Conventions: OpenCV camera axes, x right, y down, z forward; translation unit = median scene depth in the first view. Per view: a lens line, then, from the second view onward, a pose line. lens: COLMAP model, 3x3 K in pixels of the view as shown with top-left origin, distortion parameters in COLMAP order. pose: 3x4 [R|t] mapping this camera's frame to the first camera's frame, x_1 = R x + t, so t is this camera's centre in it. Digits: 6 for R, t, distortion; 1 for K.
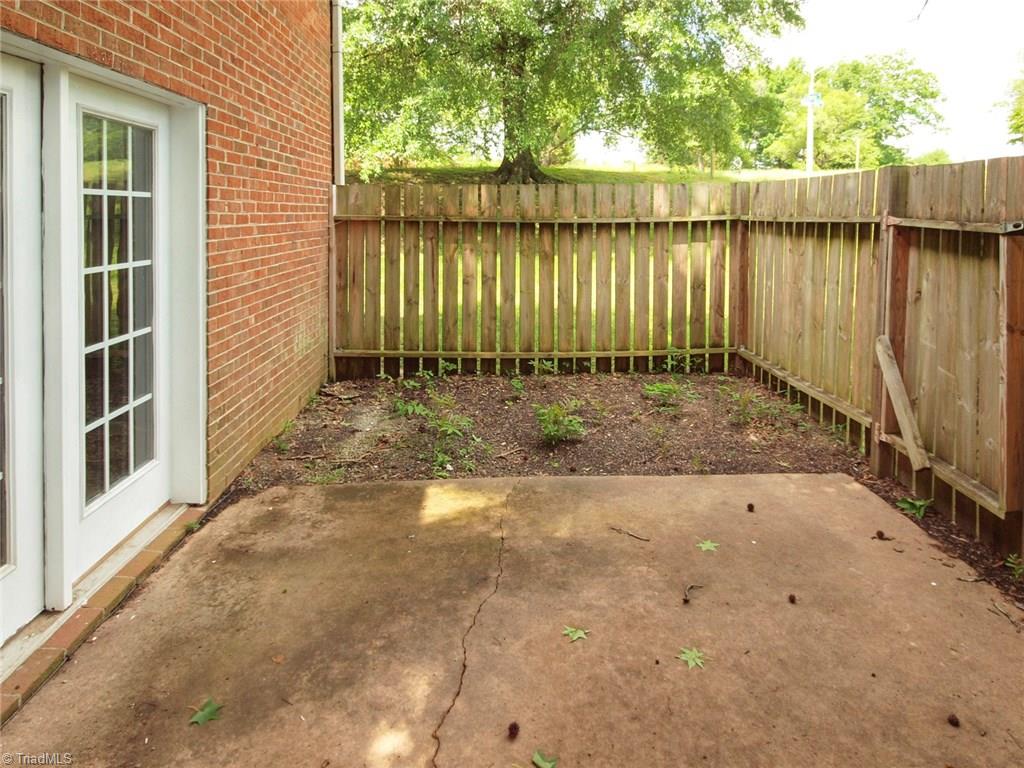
lens RADIAL K [[604.0, 0, 512.0], [0, 604.0, 384.0], [0, 0, 1]] dist [0.004254, 0.000972]
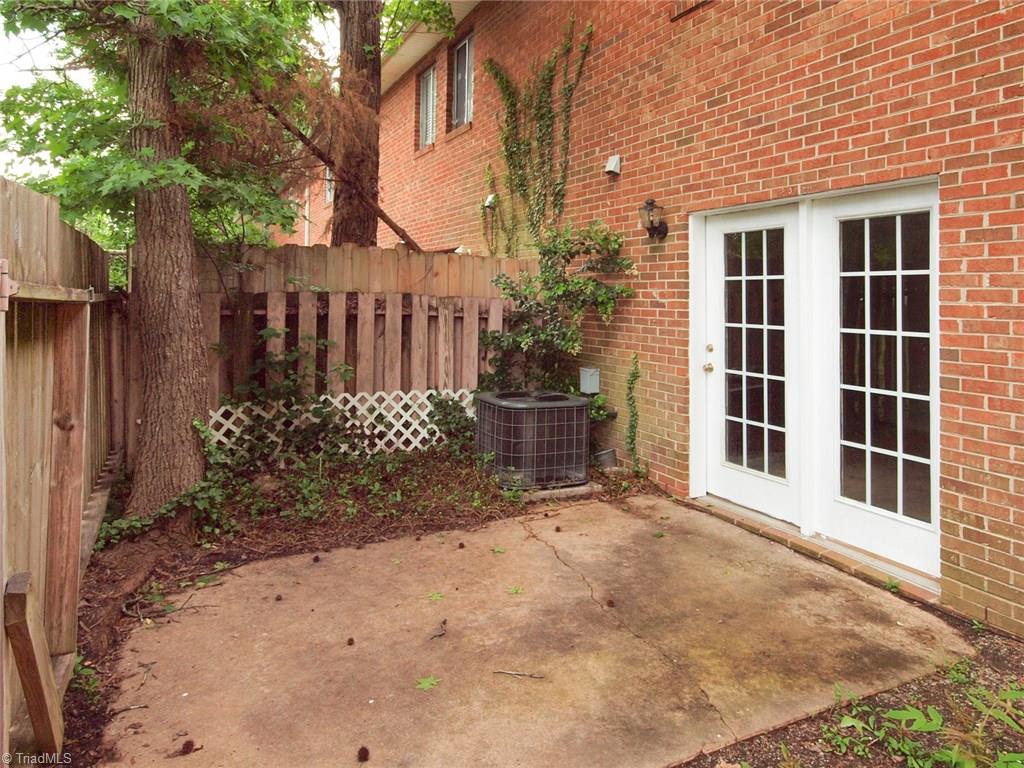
lens RADIAL K [[654.2, 0, 512.0], [0, 654.2, 384.0], [0, 0, 1]] dist [-0.001694, -0.000100]
pose [[-0.901740, 0.048438, -0.429557, 0.675089], [-0.126446, 0.920684, 0.369259, -0.529413], [0.413373, 0.387291, -0.824092, 1.880891]]
